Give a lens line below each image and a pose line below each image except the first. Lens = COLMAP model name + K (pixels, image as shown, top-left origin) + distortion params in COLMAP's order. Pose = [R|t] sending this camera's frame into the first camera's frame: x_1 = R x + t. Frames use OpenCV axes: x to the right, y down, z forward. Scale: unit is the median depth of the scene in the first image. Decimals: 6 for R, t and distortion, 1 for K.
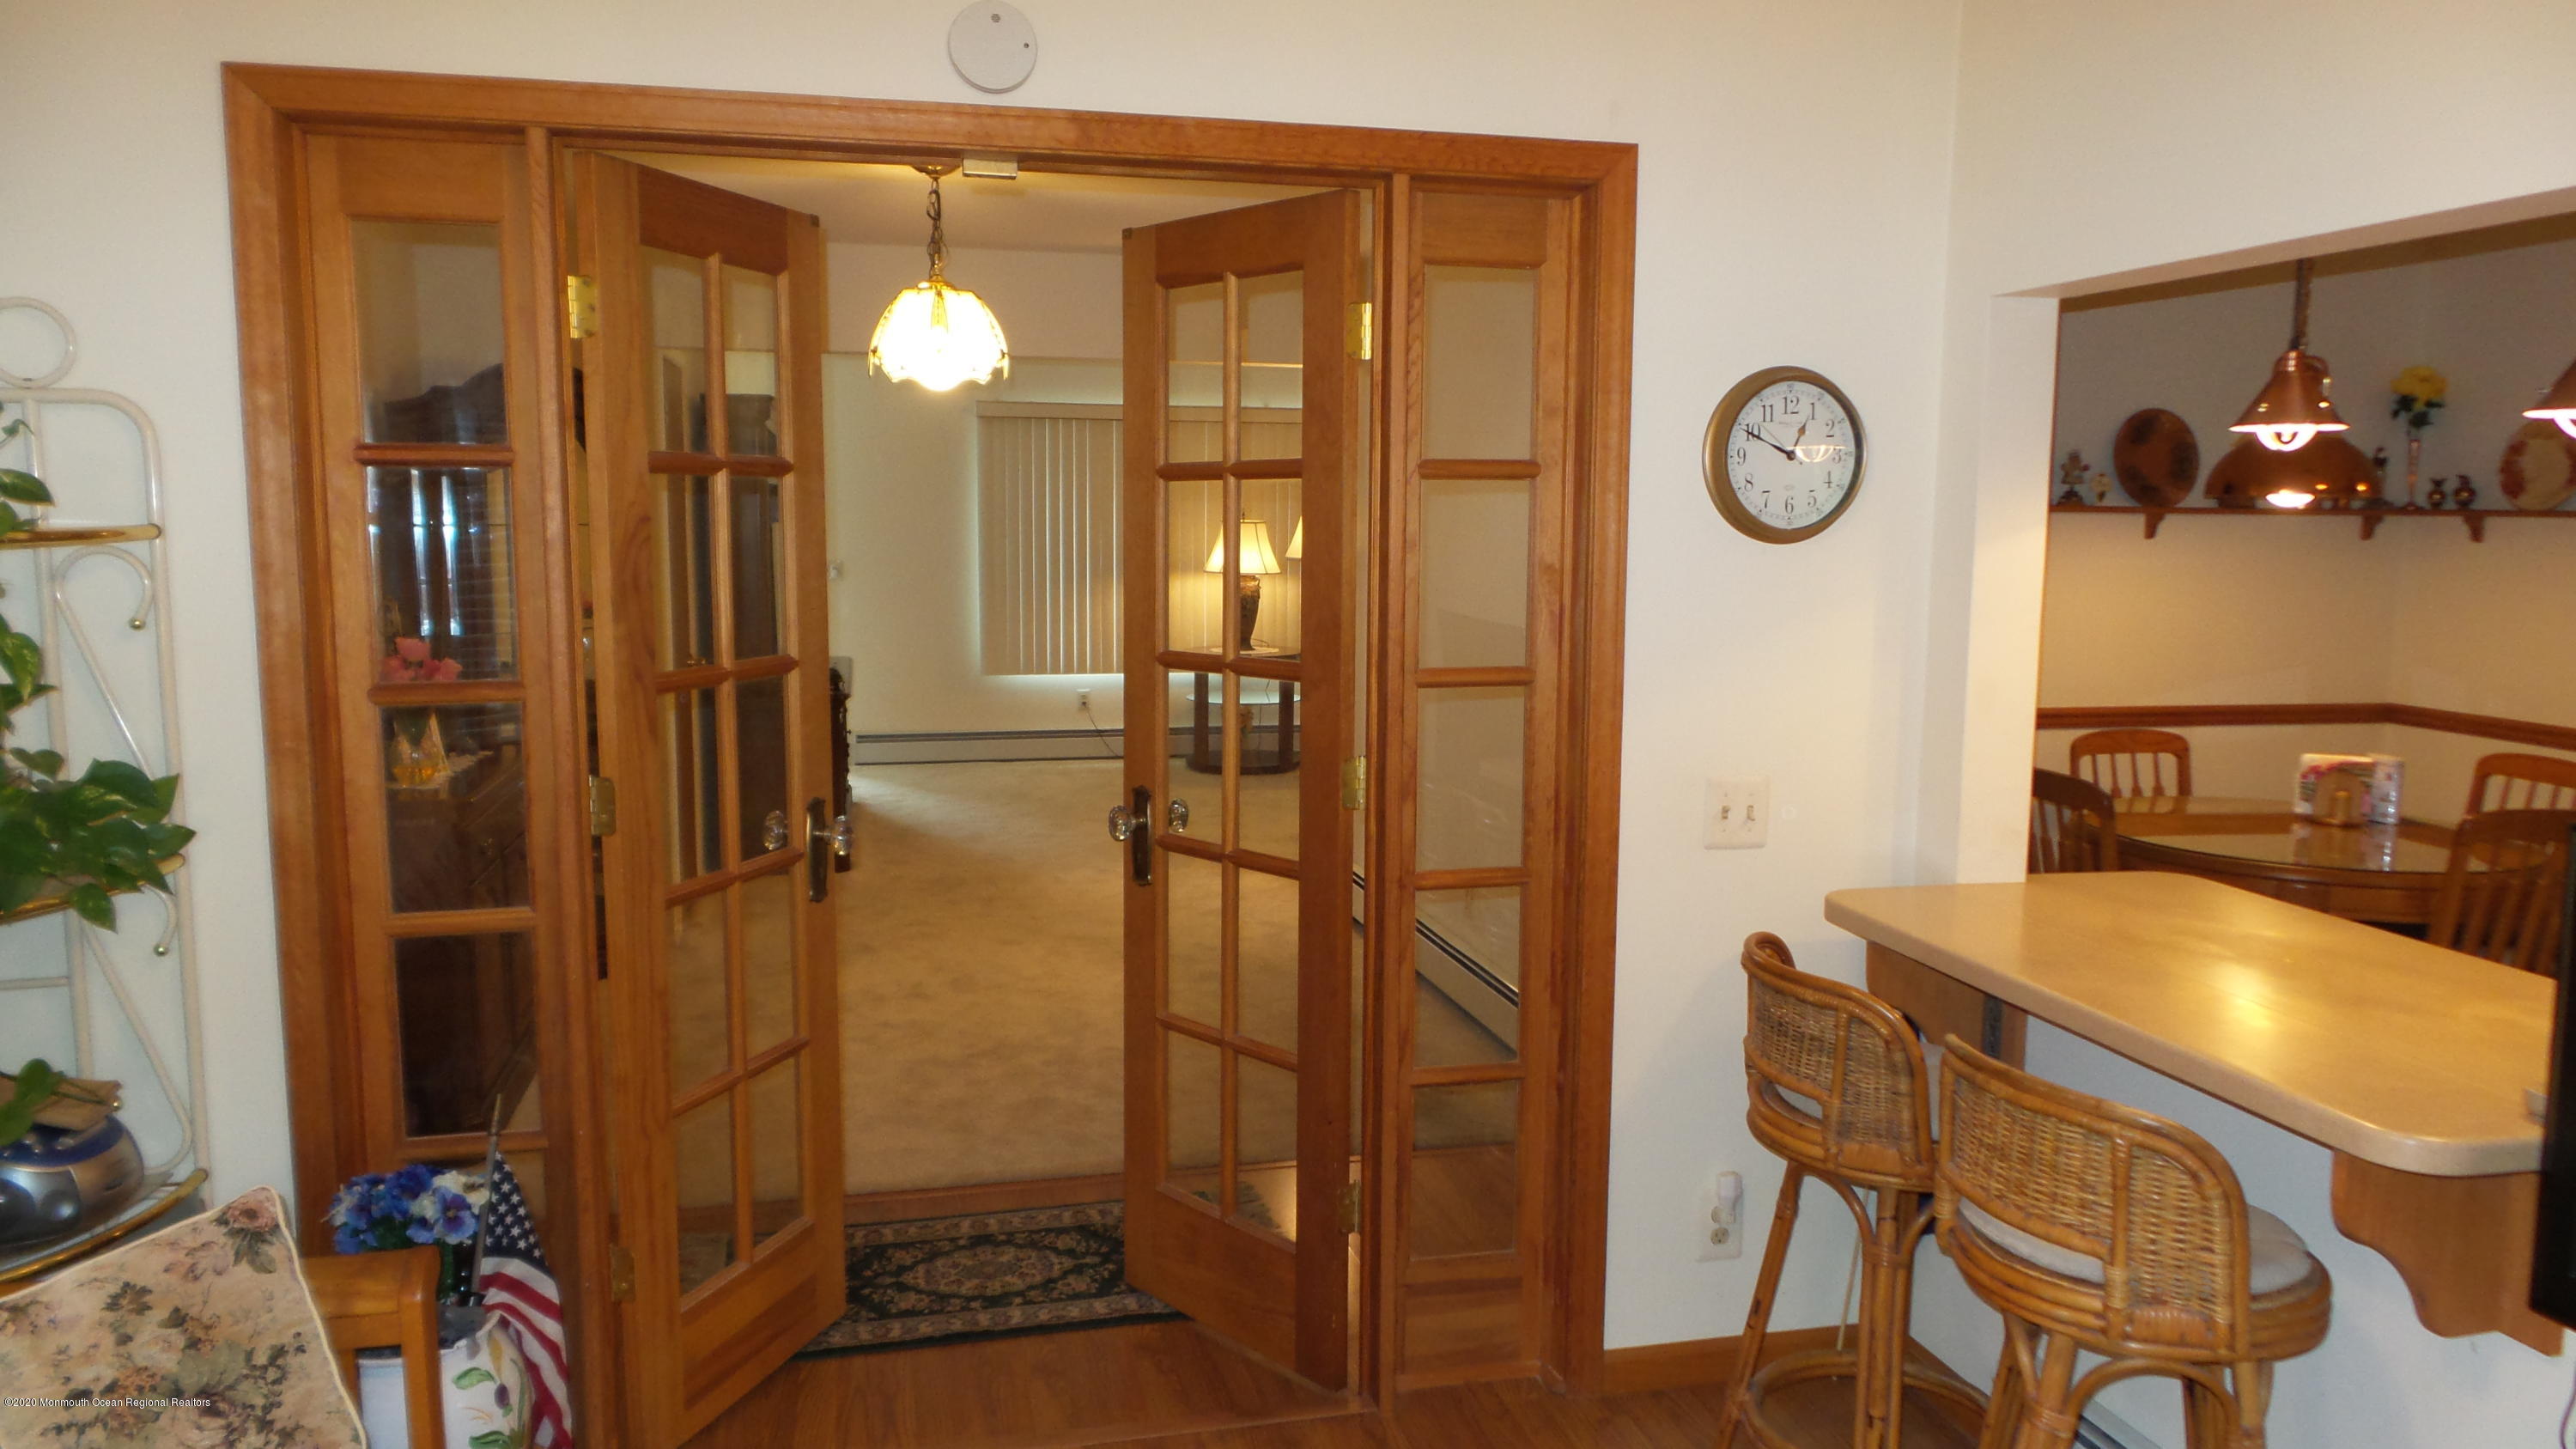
lens RADIAL K [[1798.8, 0, 1288.8], [0, 1798.8, 720.6], [0, 0, 1]] dist [0.006166, 0.001109]
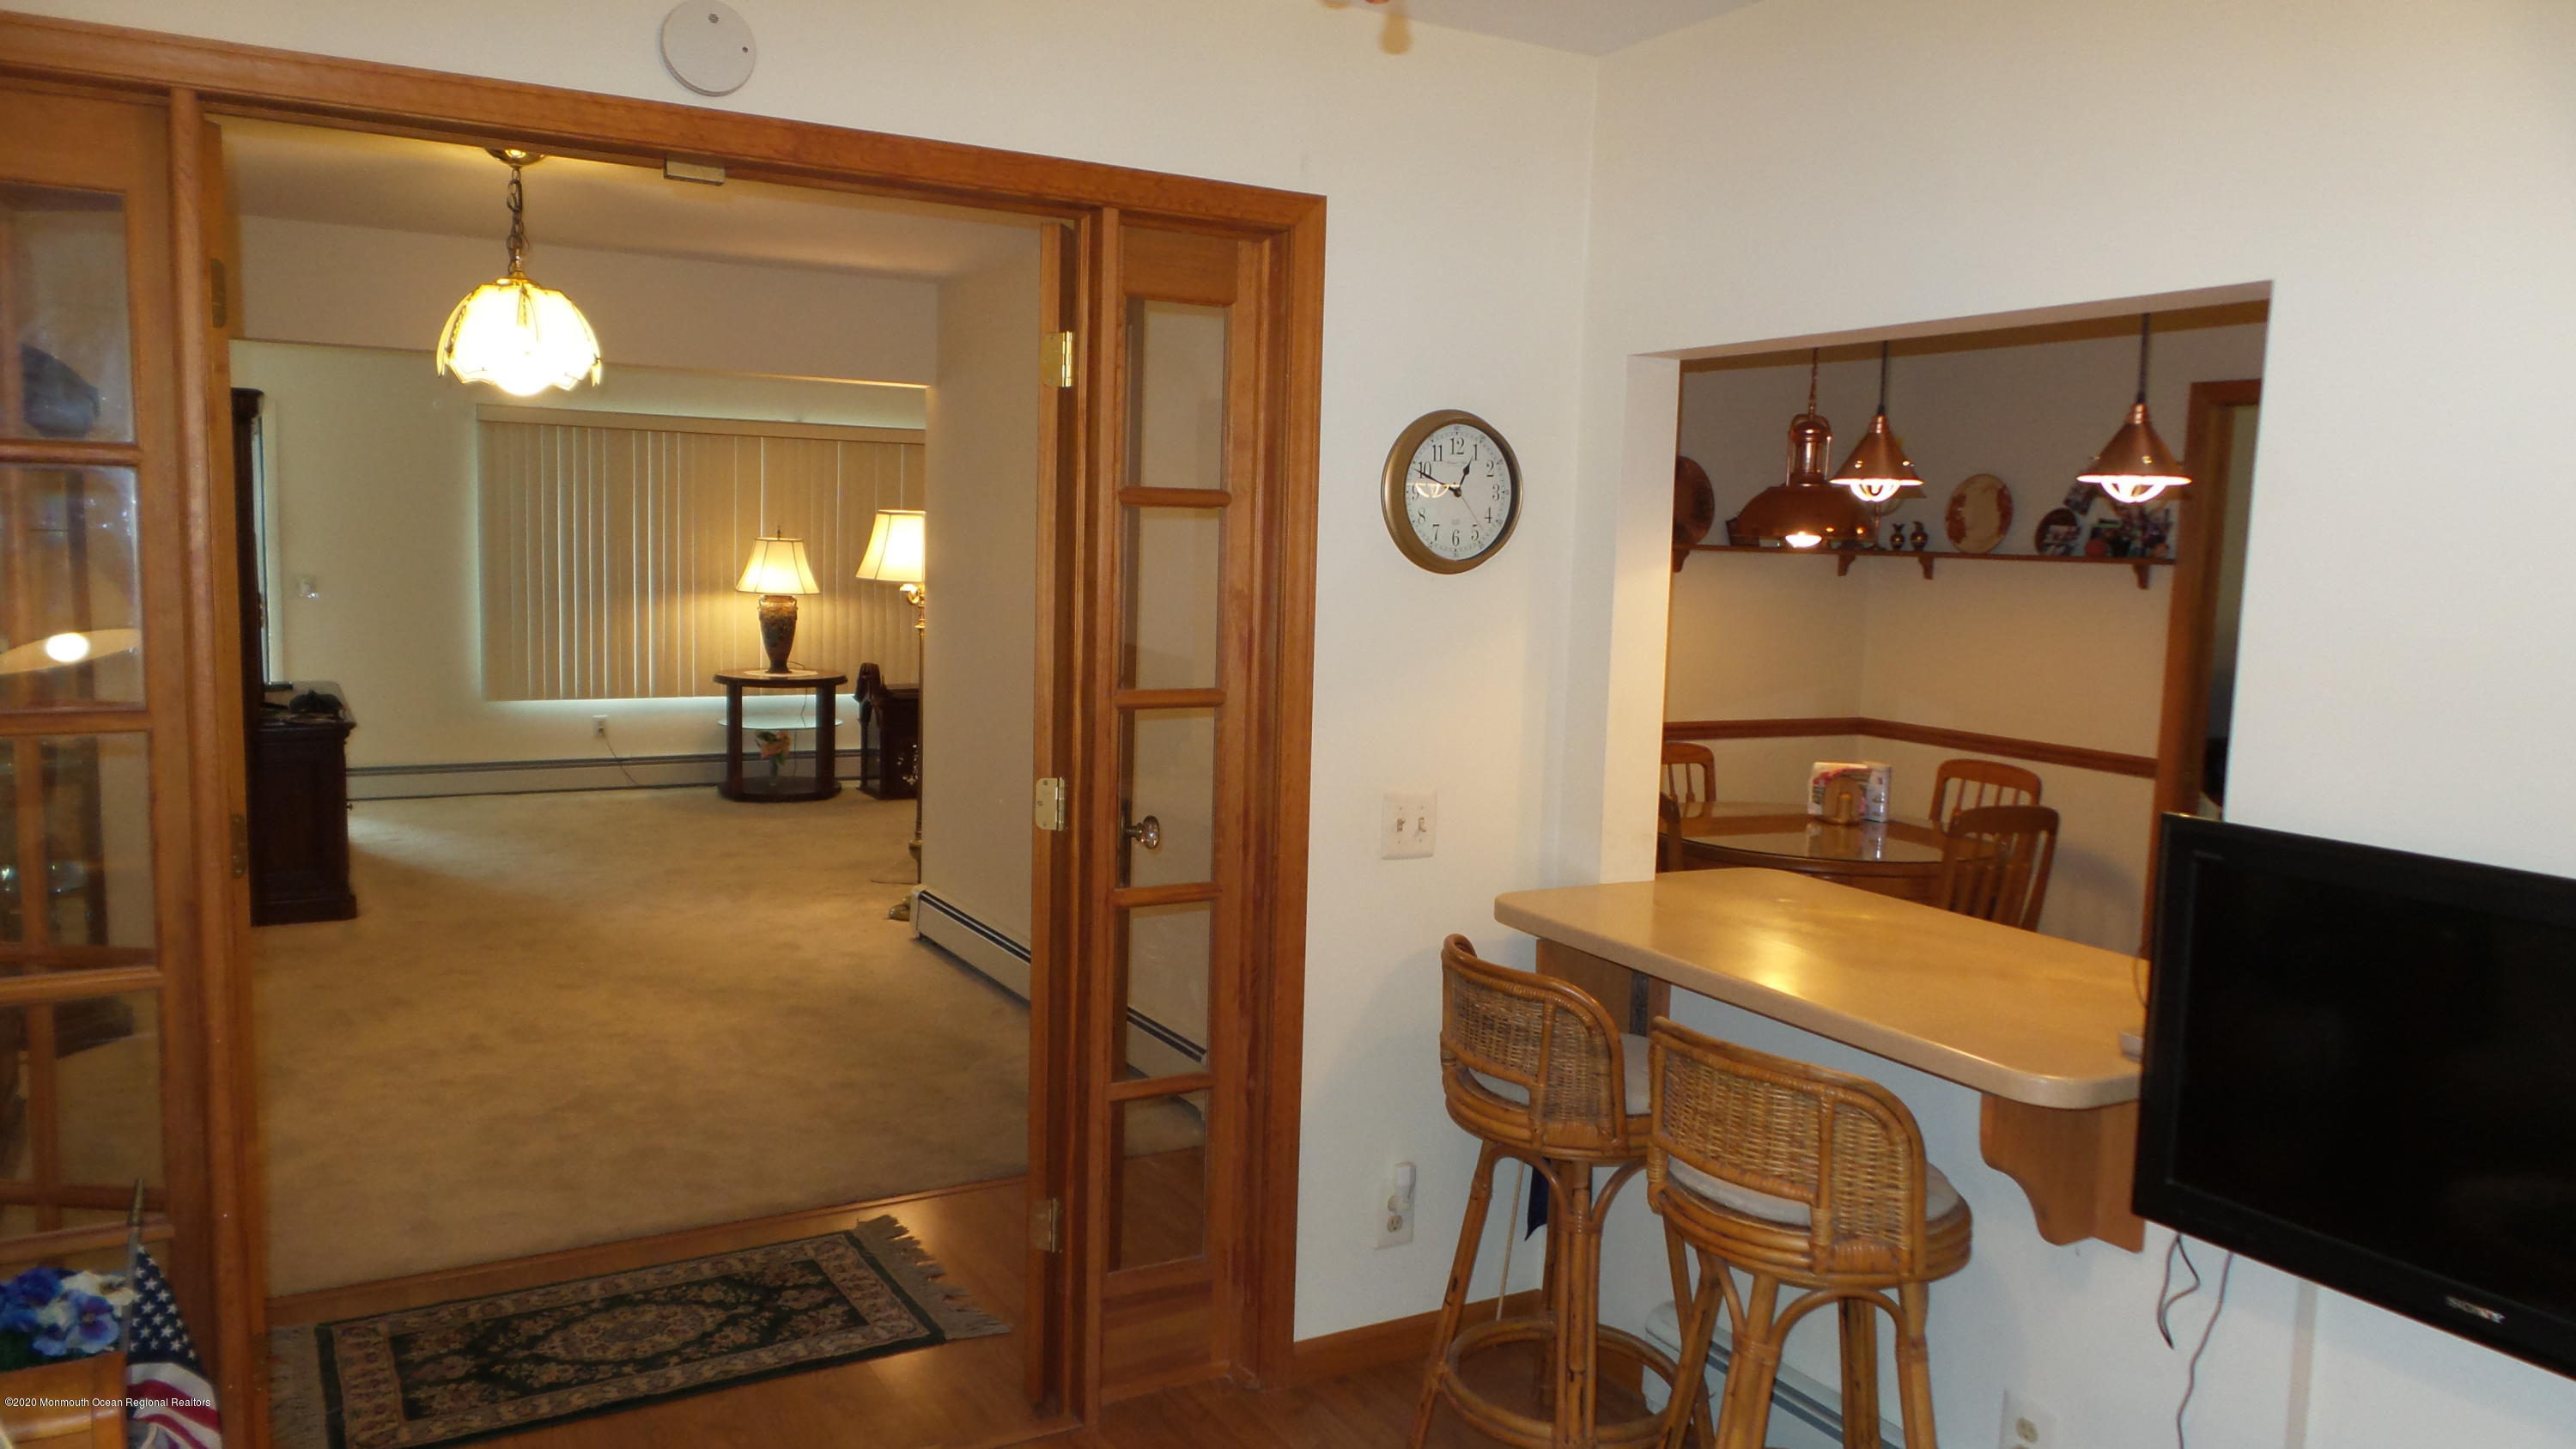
lens RADIAL K [[1798.8, 0, 1290.3], [0, 1798.8, 720.8], [0, 0, 1]] dist [0.006166, 0.001109]
pose [[0.959495, -0.008922, 0.281584, -0.117396], [0.012382, 0.999868, -0.010511, -0.000154], [-0.281453, 0.013571, 0.959479, -0.006548]]
